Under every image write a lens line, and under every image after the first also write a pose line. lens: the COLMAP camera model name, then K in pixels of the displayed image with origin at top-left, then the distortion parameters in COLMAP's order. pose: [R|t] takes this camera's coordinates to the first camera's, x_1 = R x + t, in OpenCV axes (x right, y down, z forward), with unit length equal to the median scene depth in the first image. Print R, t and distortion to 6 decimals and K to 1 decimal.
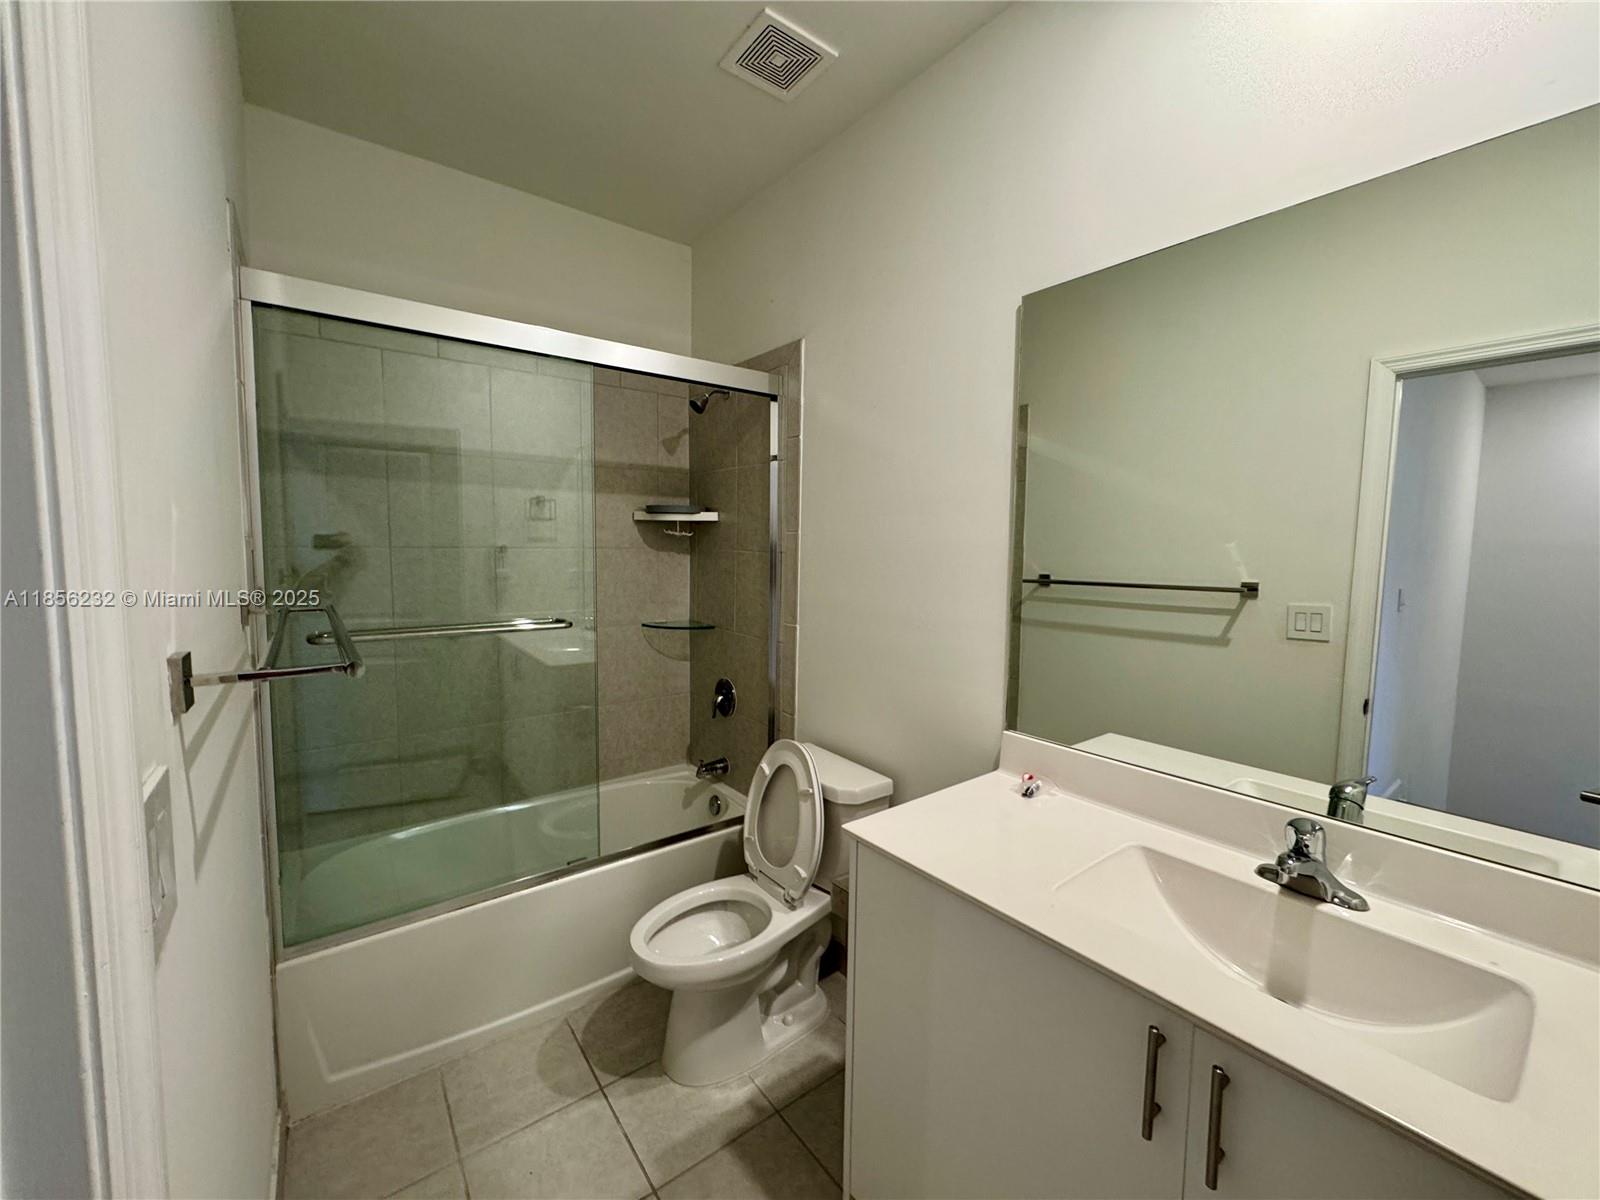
lens RADIAL K [[645.3, 0, 804.2], [0, 645.3, 596.3], [0, 0, 1]] dist [-0.000735, -0.000354]
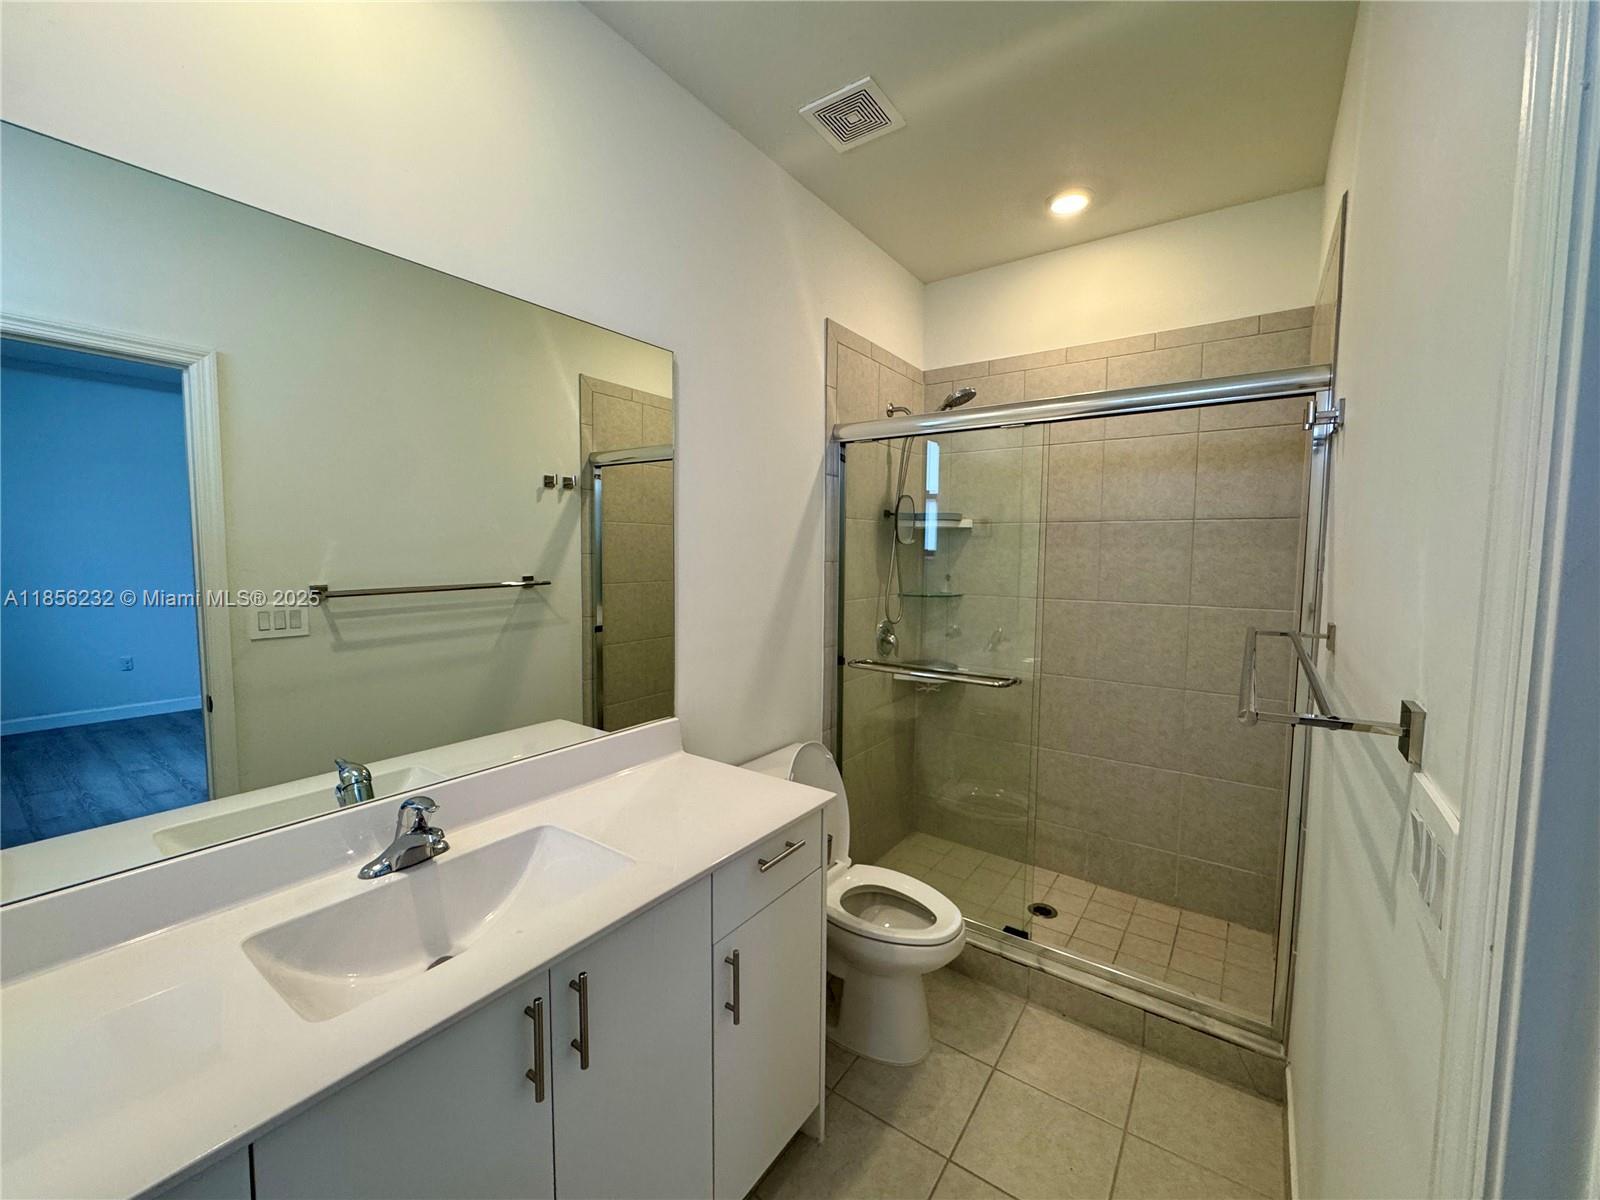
lens RADIAL K [[645.3, 0, 802.2], [0, 645.3, 596.1], [0, 0, 1]] dist [-0.000735, -0.000354]
pose [[-0.298559, -0.074917, 0.951446, -0.463548], [0.078240, 0.991638, 0.102633, -0.053015], [-0.951179, 0.105083, -0.290201, 0.700376]]
